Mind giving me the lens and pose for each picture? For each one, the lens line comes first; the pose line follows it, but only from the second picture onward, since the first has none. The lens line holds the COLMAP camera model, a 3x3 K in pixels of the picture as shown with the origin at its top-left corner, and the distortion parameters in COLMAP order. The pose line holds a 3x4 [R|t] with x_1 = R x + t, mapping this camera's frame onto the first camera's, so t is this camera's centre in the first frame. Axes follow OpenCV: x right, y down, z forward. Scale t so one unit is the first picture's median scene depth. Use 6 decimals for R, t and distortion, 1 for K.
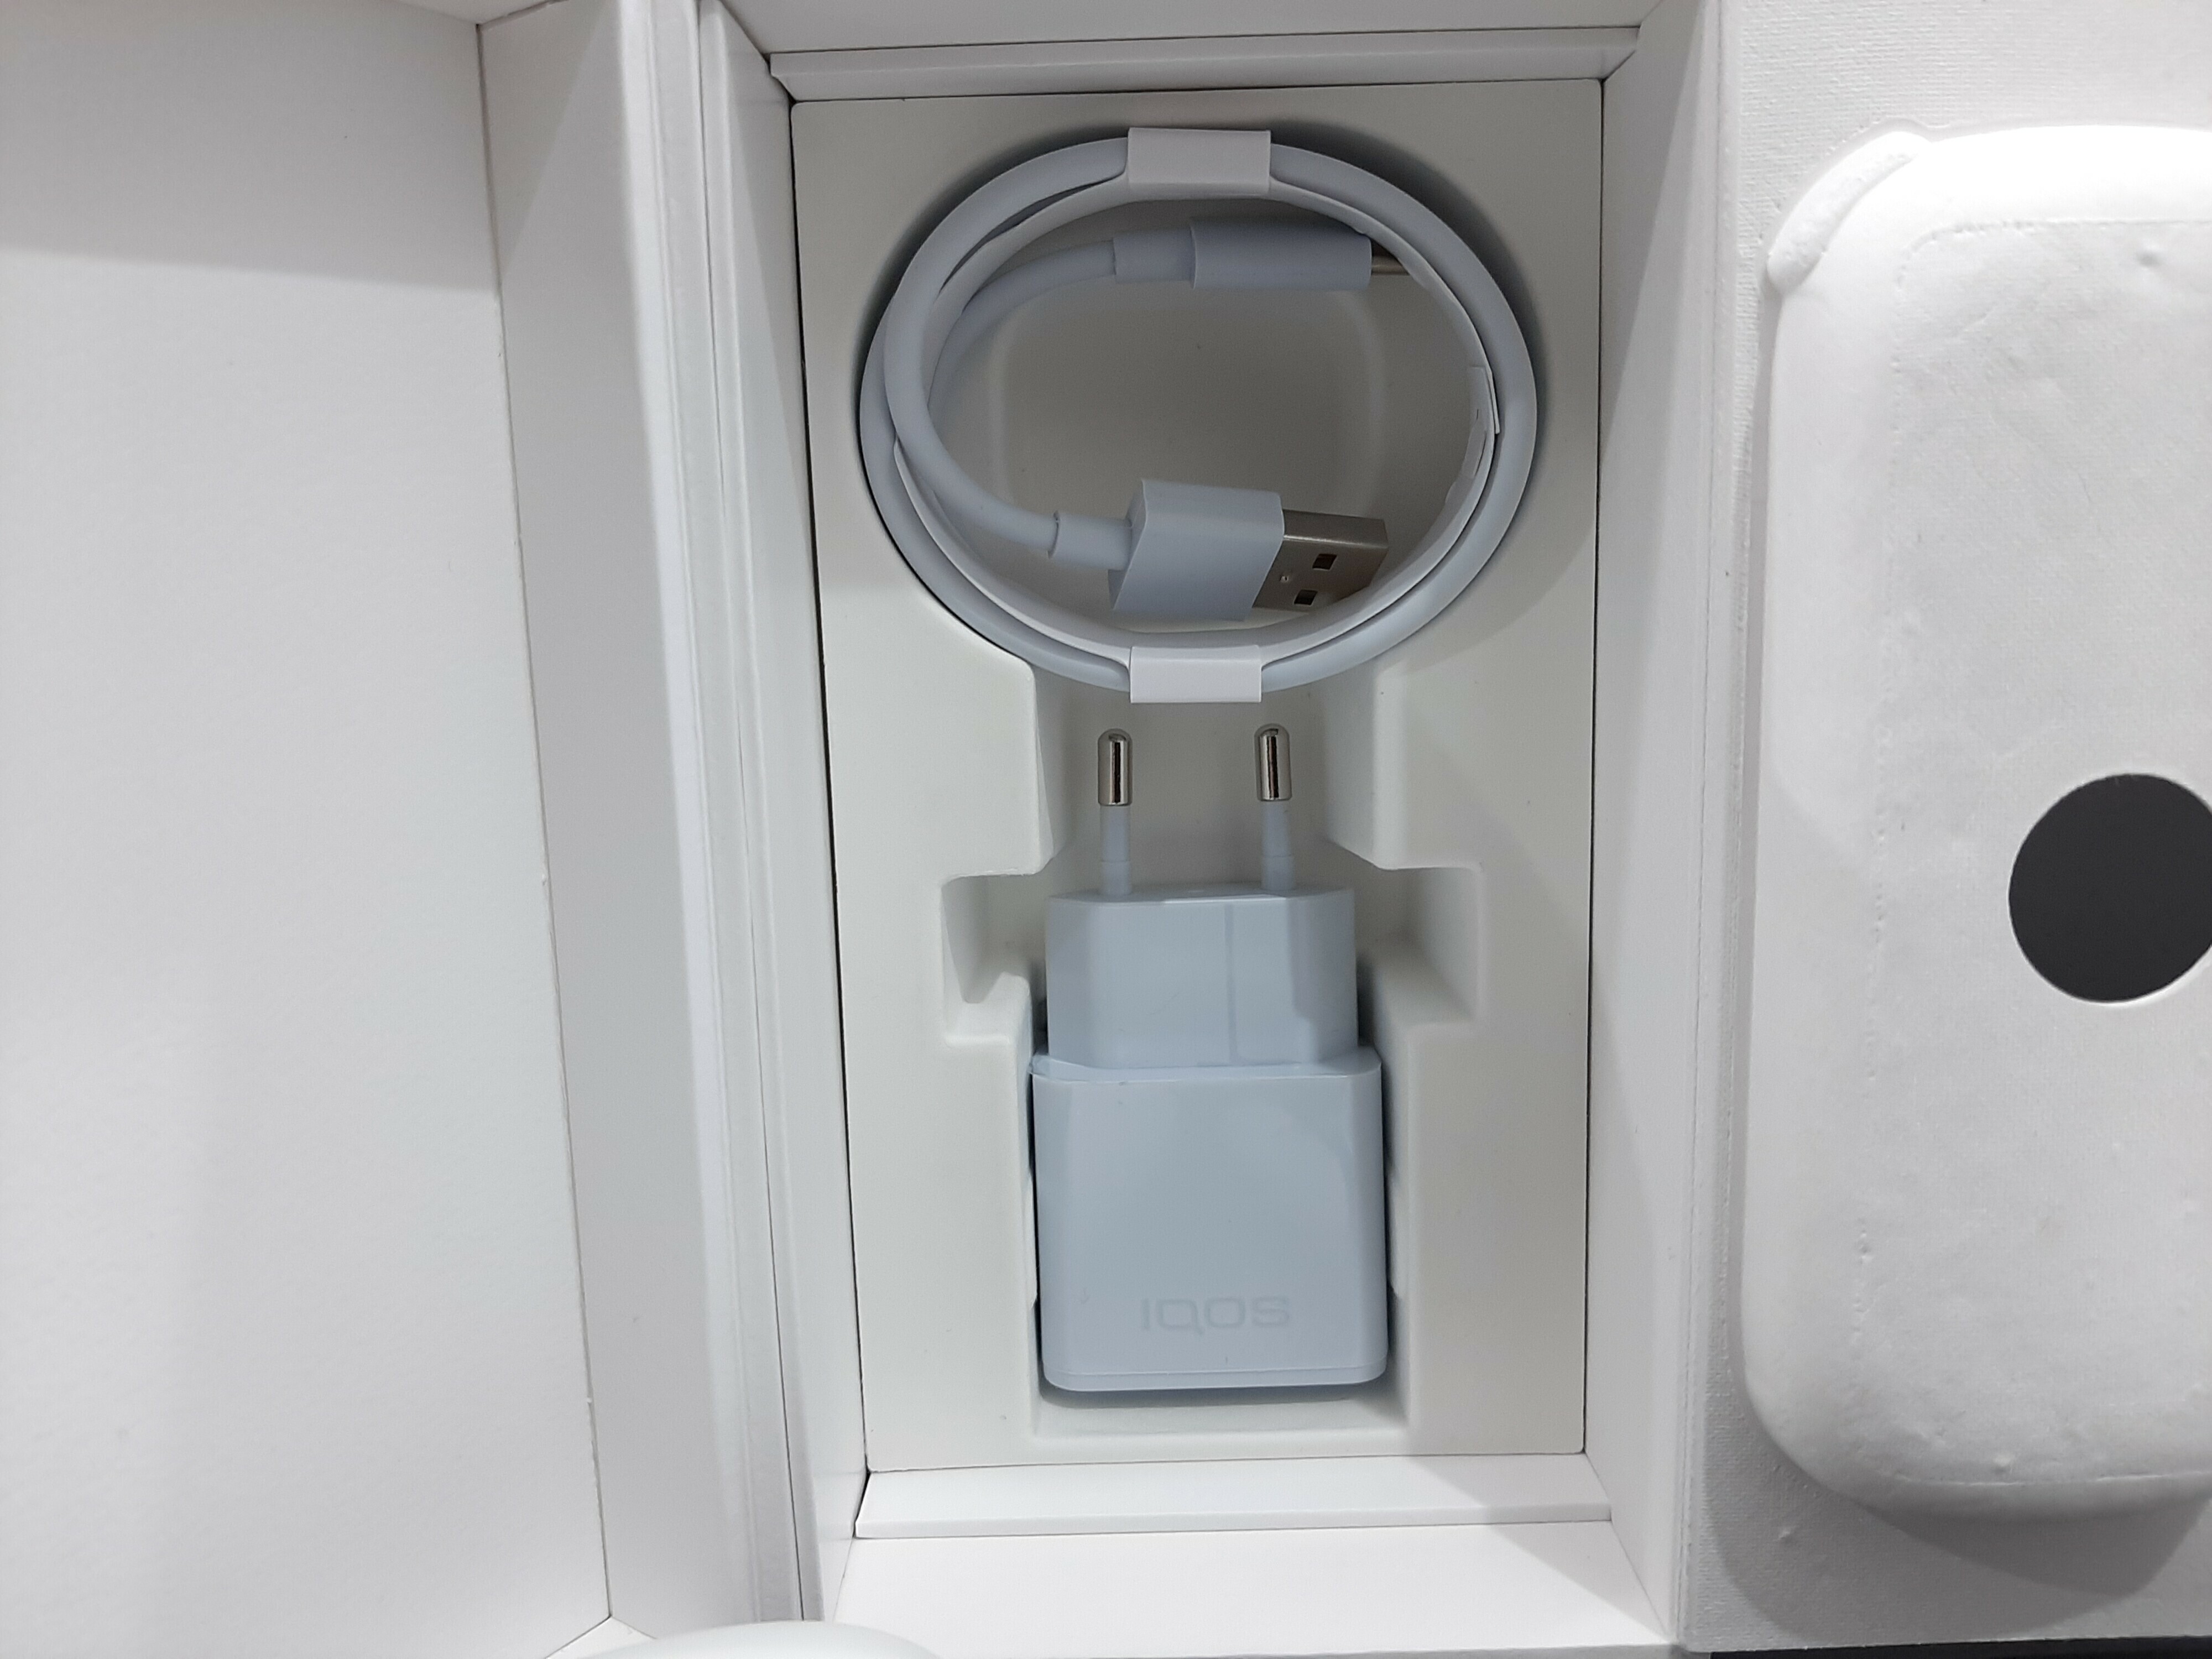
lens RADIAL K [[1788.1, 0, 1103.2], [0, 1788.1, 837.6], [0, 0, 1]] dist [0.104191, -0.244227]
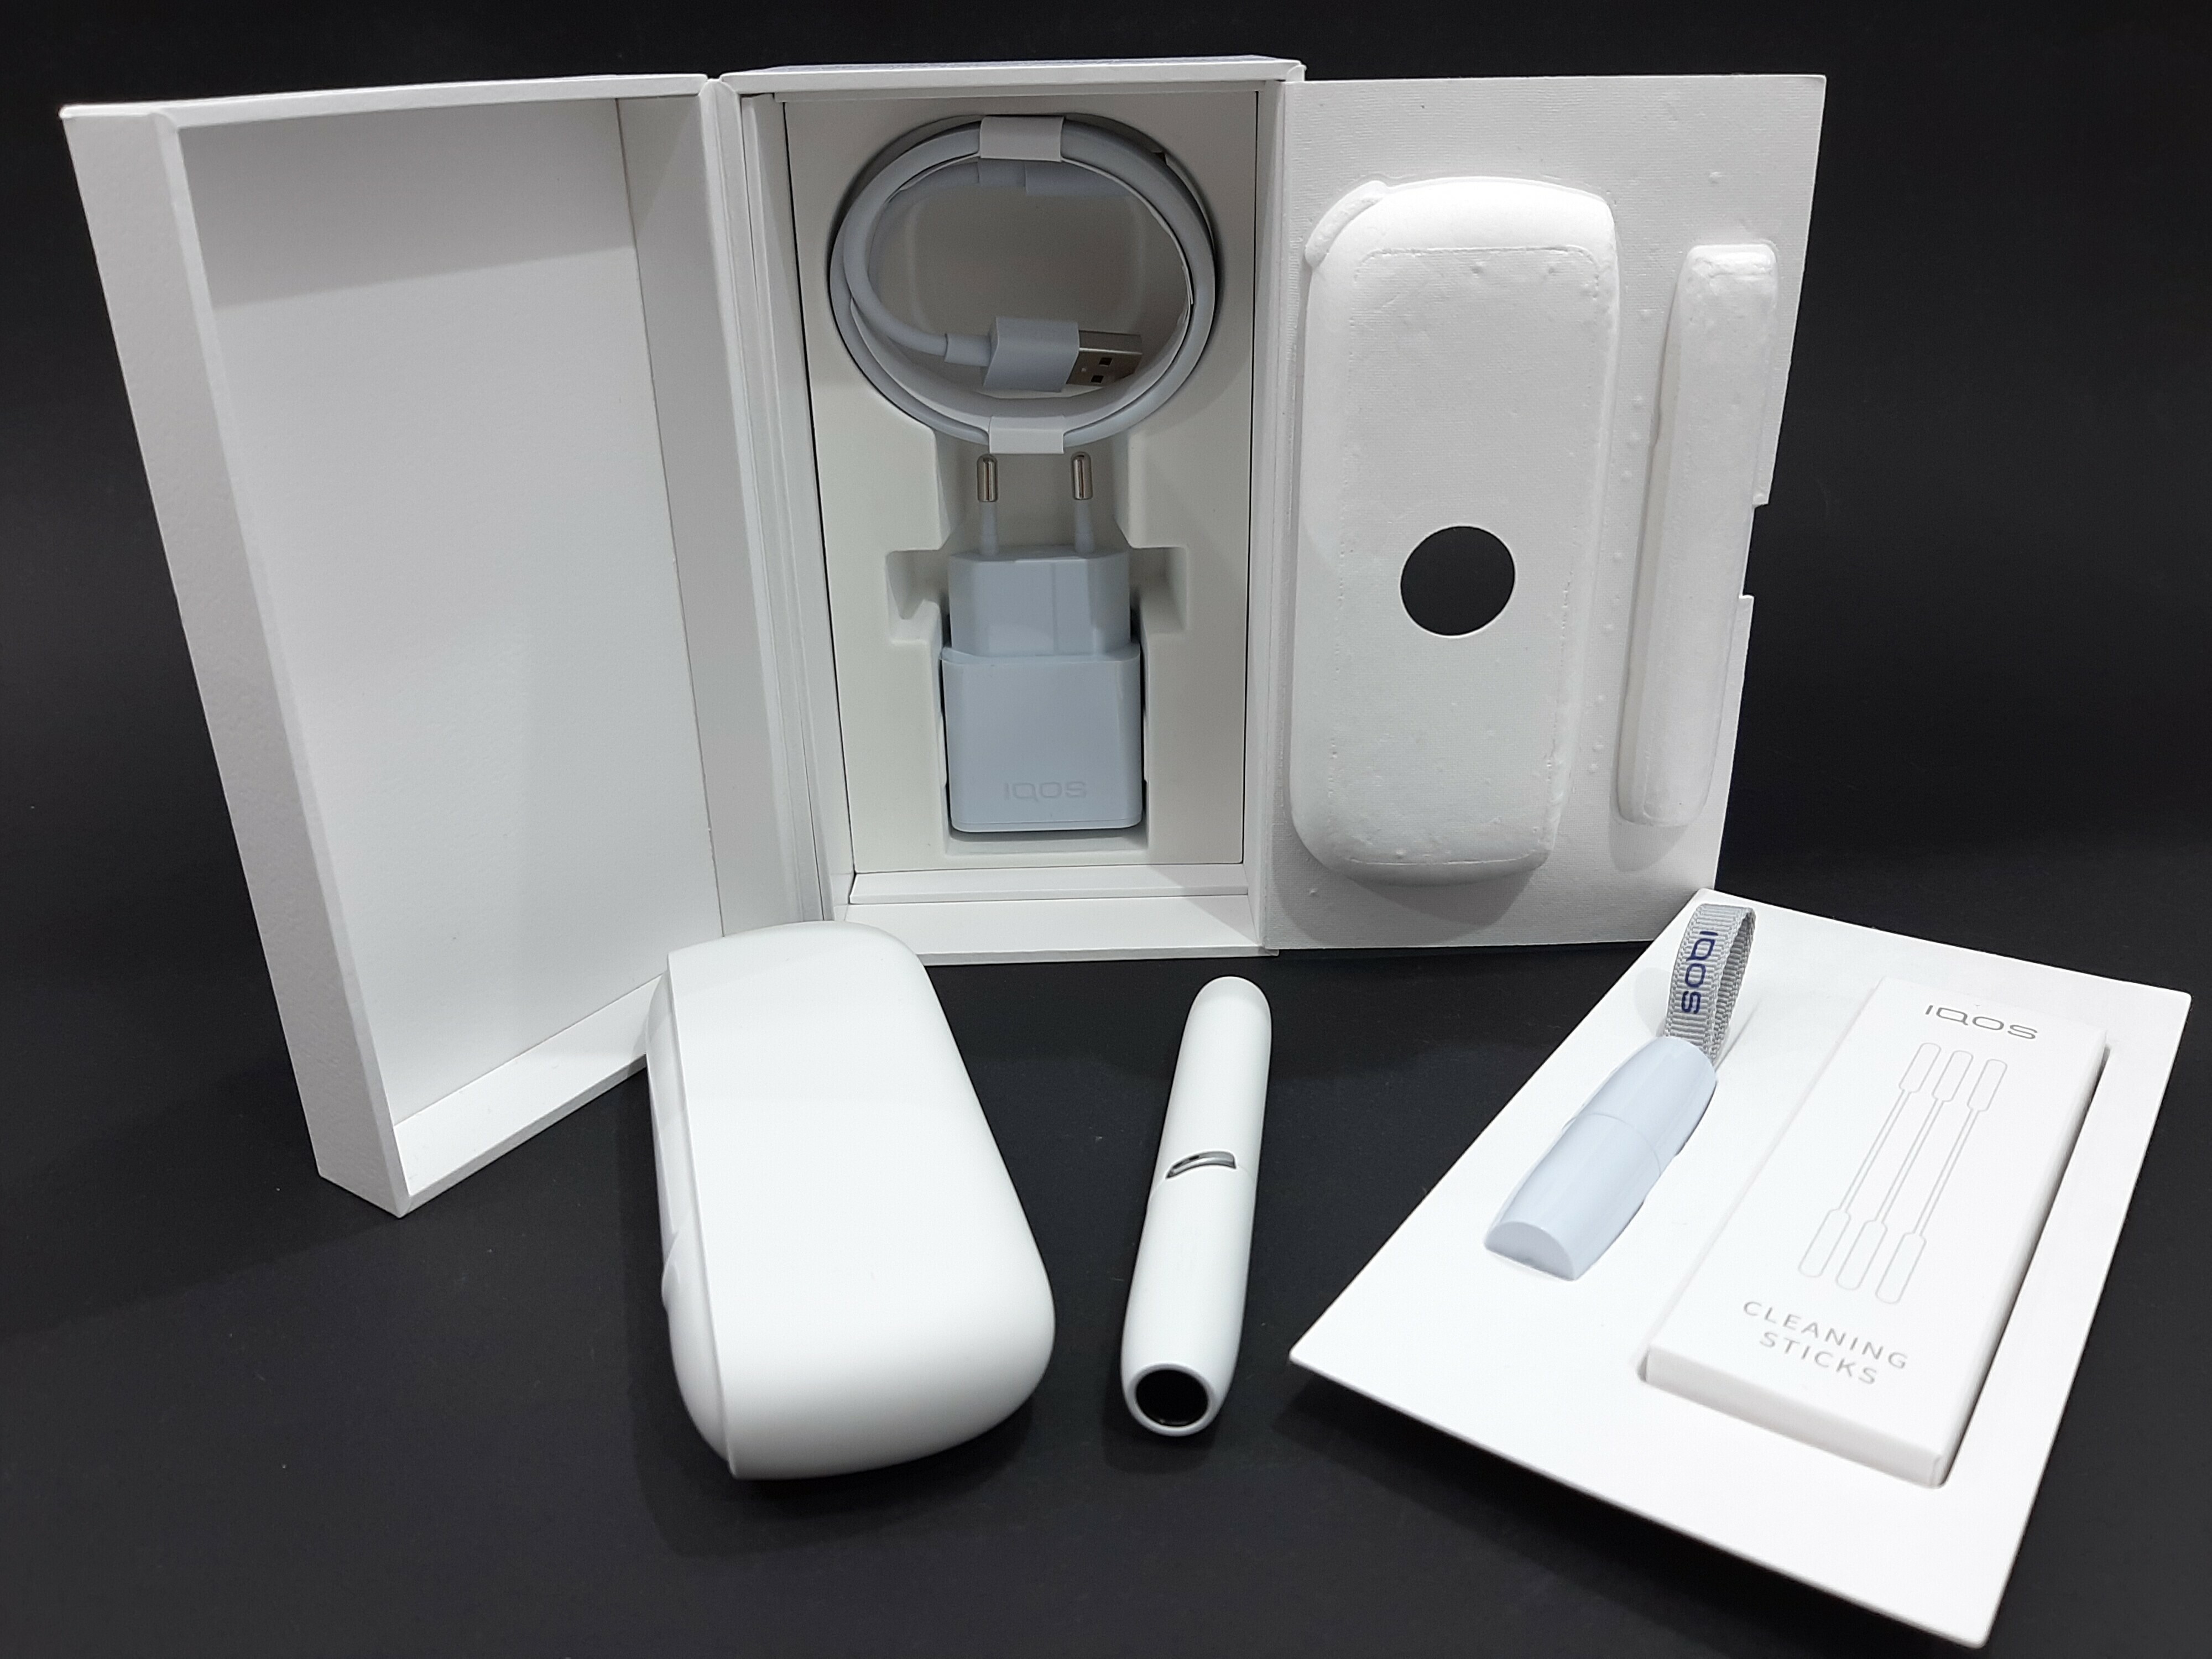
lens RADIAL K [[1788.1, 0, 1103.2], [0, 1788.1, 837.6], [0, 0, 1]] dist [0.104191, -0.244227]
pose [[0.999783, 0.000071, 0.020818, 0.089661], [-0.005469, 0.965760, 0.259379, -0.168272], [-0.020087, -0.259437, 0.965551, -0.806129]]
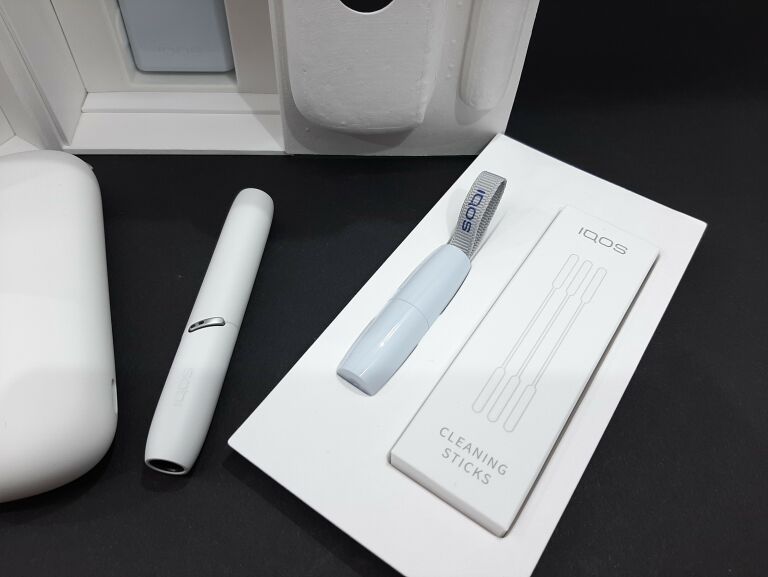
lens RADIAL K [[620.8, 0, 383.0], [0, 620.8, 291.3], [0, 0, 1]] dist [0.104191, -0.244227]
pose [[0.996424, 0.010629, 0.083822, 0.382610], [-0.066692, 0.708044, 0.703012, -0.306328], [-0.051877, -0.706089, 0.706221, -0.215853]]
